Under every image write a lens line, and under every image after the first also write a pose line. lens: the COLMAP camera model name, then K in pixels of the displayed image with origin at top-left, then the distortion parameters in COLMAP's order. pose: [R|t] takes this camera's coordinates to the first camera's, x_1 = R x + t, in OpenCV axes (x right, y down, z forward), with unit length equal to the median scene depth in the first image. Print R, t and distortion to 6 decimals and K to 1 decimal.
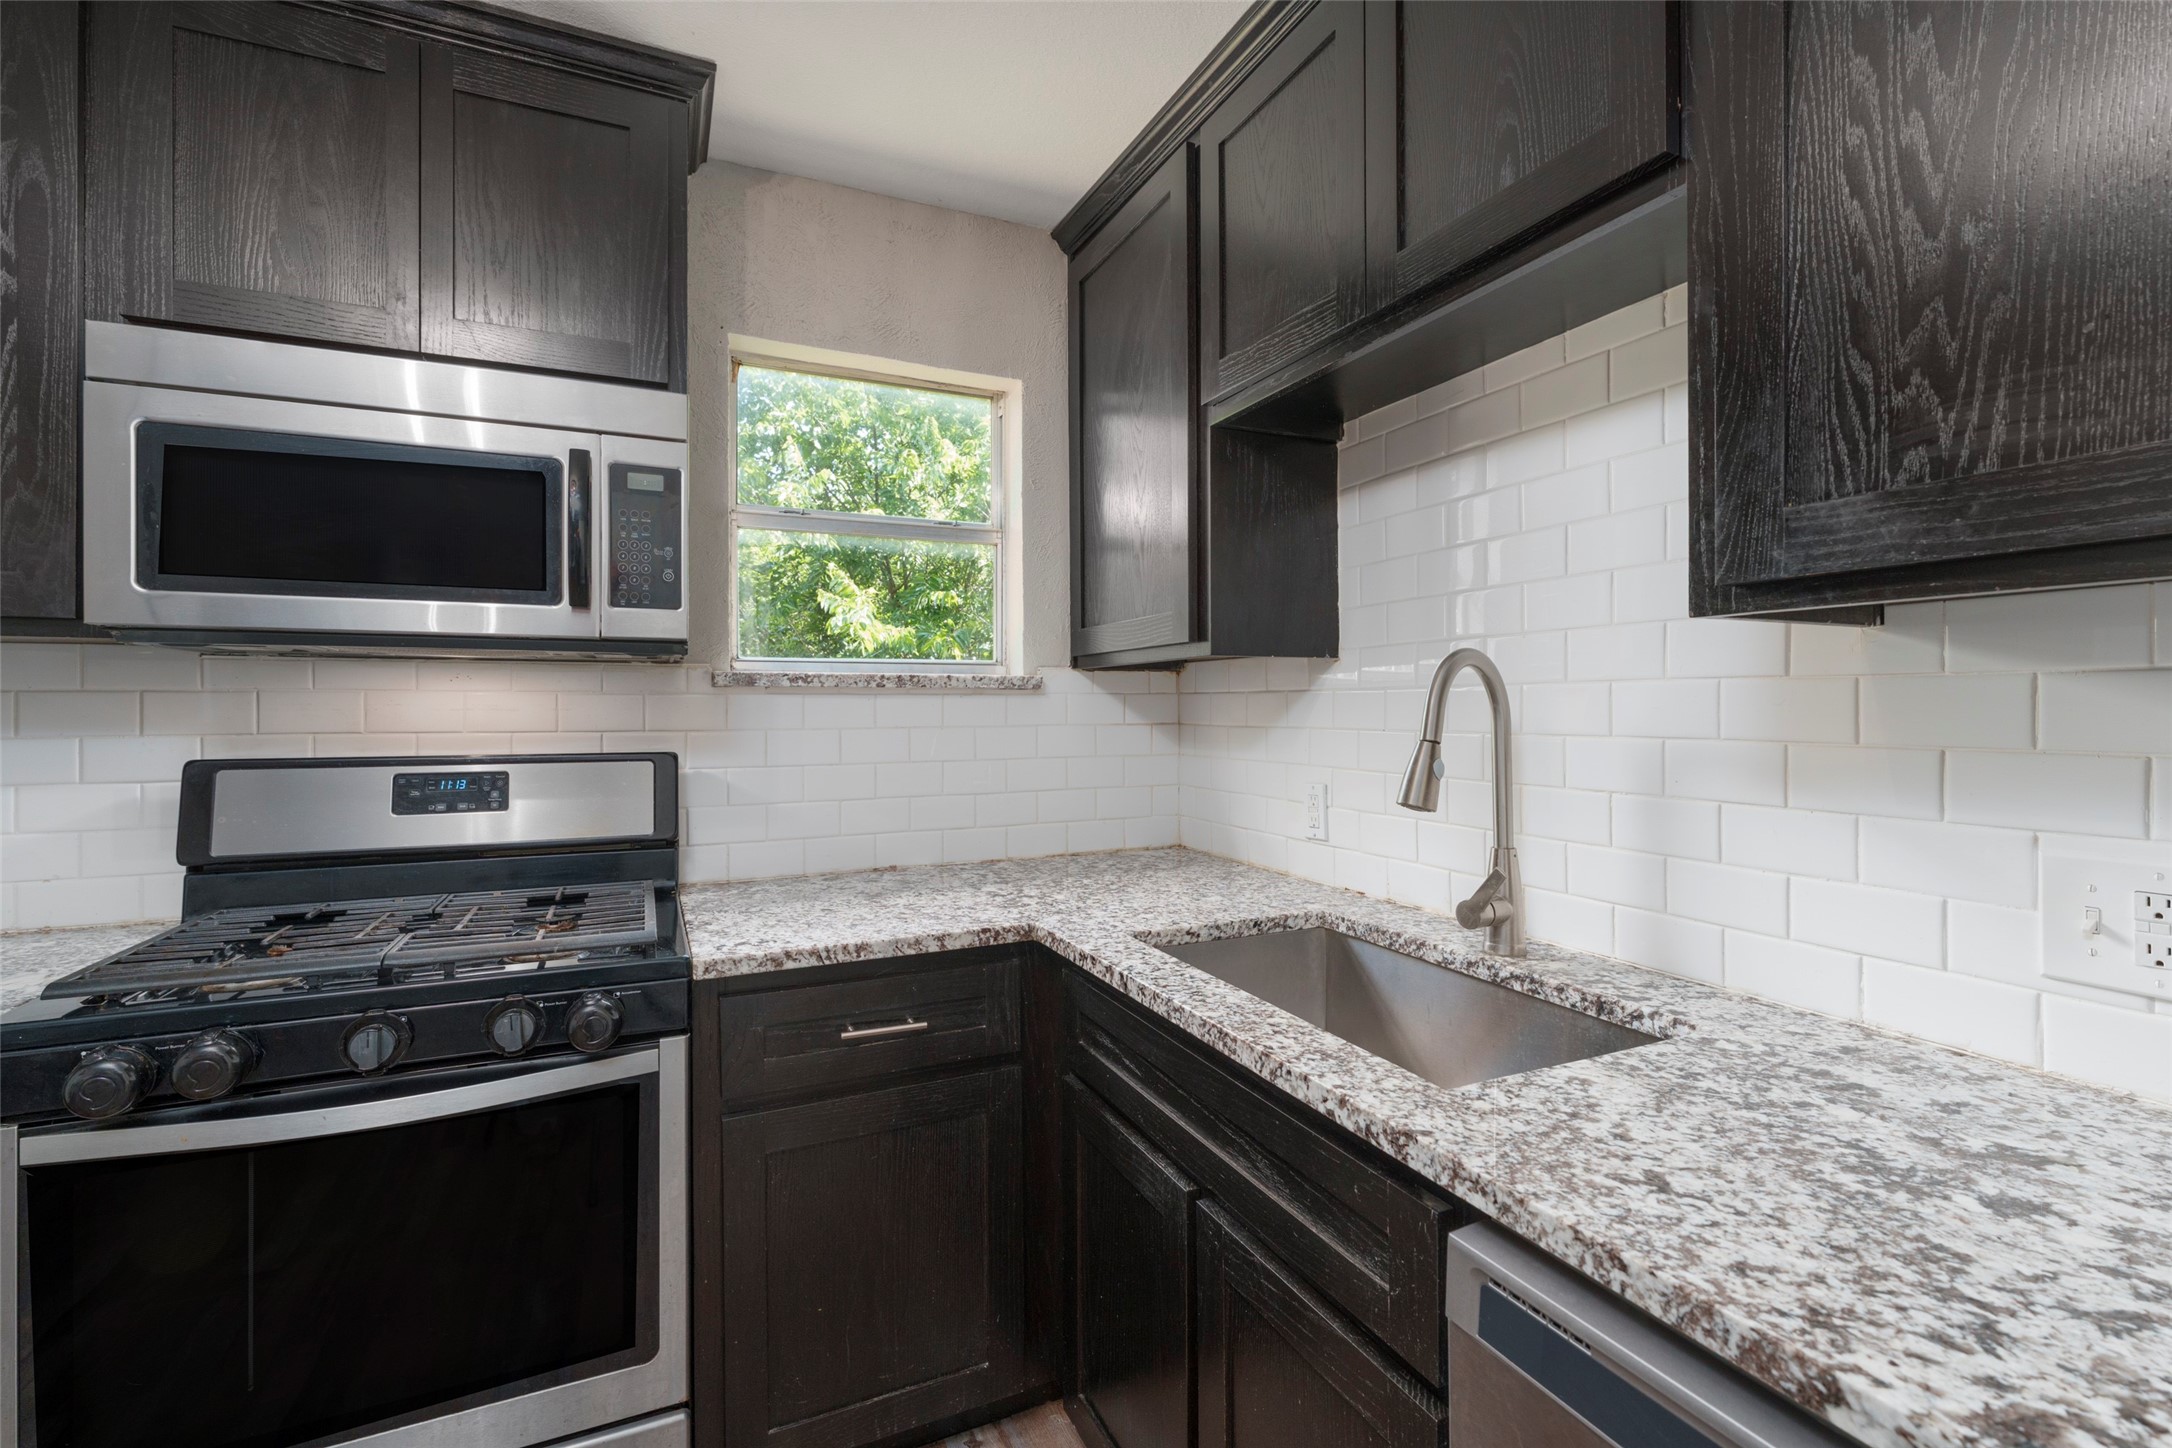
lens RADIAL K [[969.4, 0, 1100.4], [0, 969.4, 709.8], [0, 0, 1]] dist [0.000001, -0.000248]
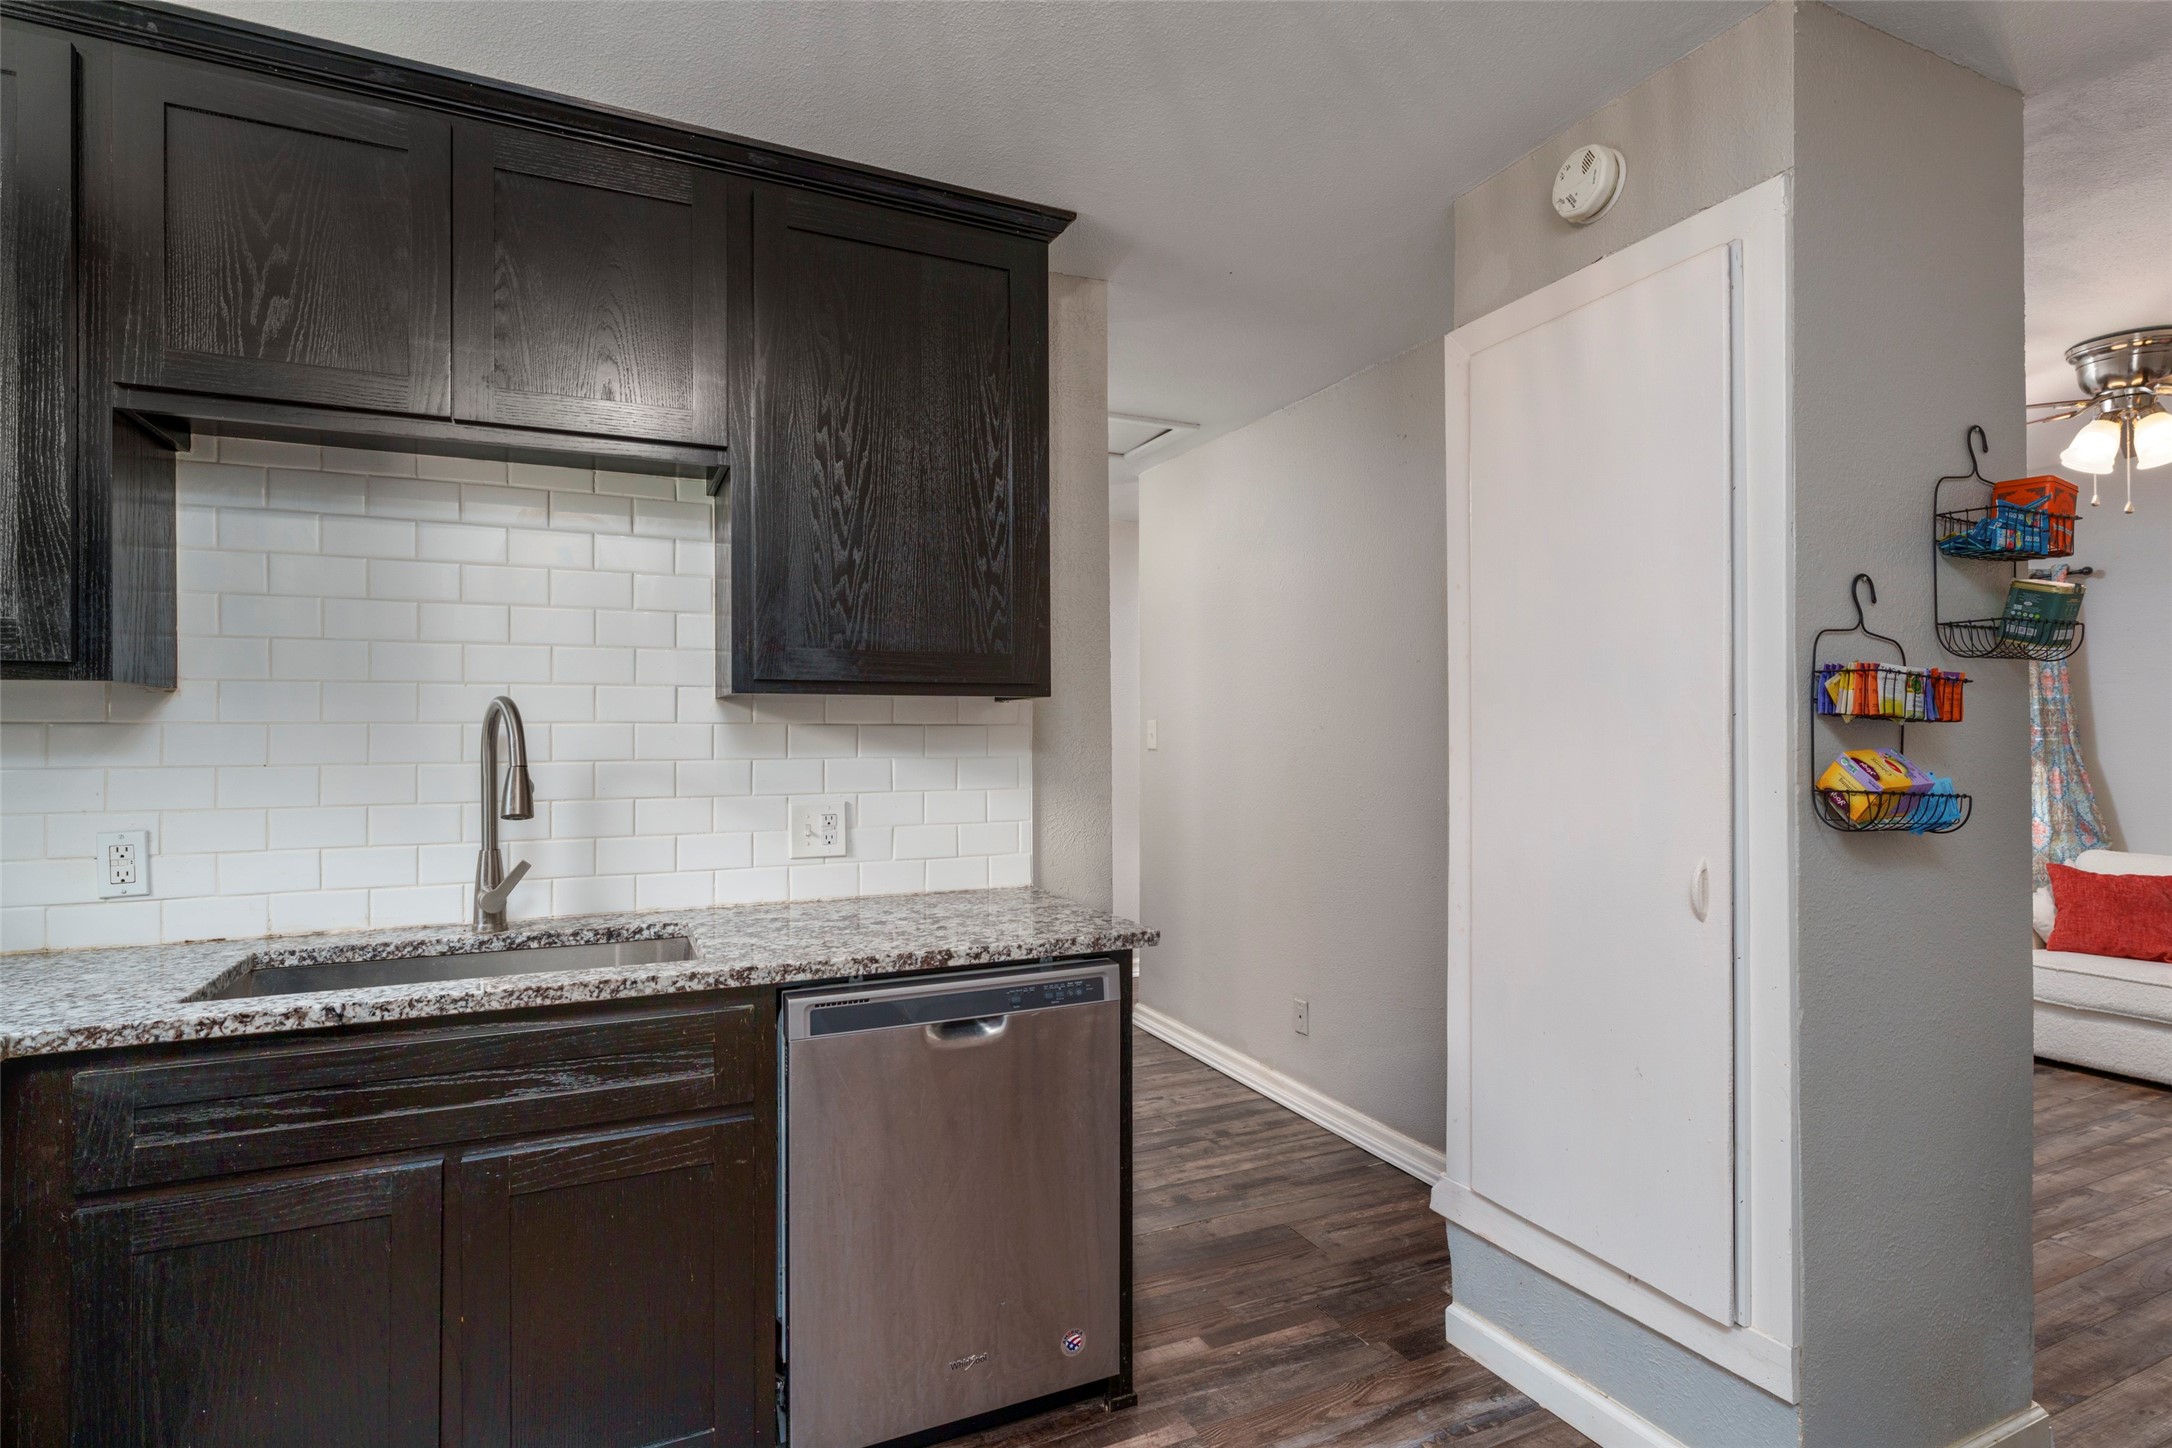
lens RADIAL K [[1084.0, 0, 1096.5], [0, 1084.0, 728.9], [0, 0, 1]] dist [0.001710, -0.000091]
pose [[-0.007675, 0.010213, 0.999918, -1.026559], [0.006719, 0.999926, -0.010161, 0.001246], [-0.999948, 0.006640, -0.007743, 0.199742]]
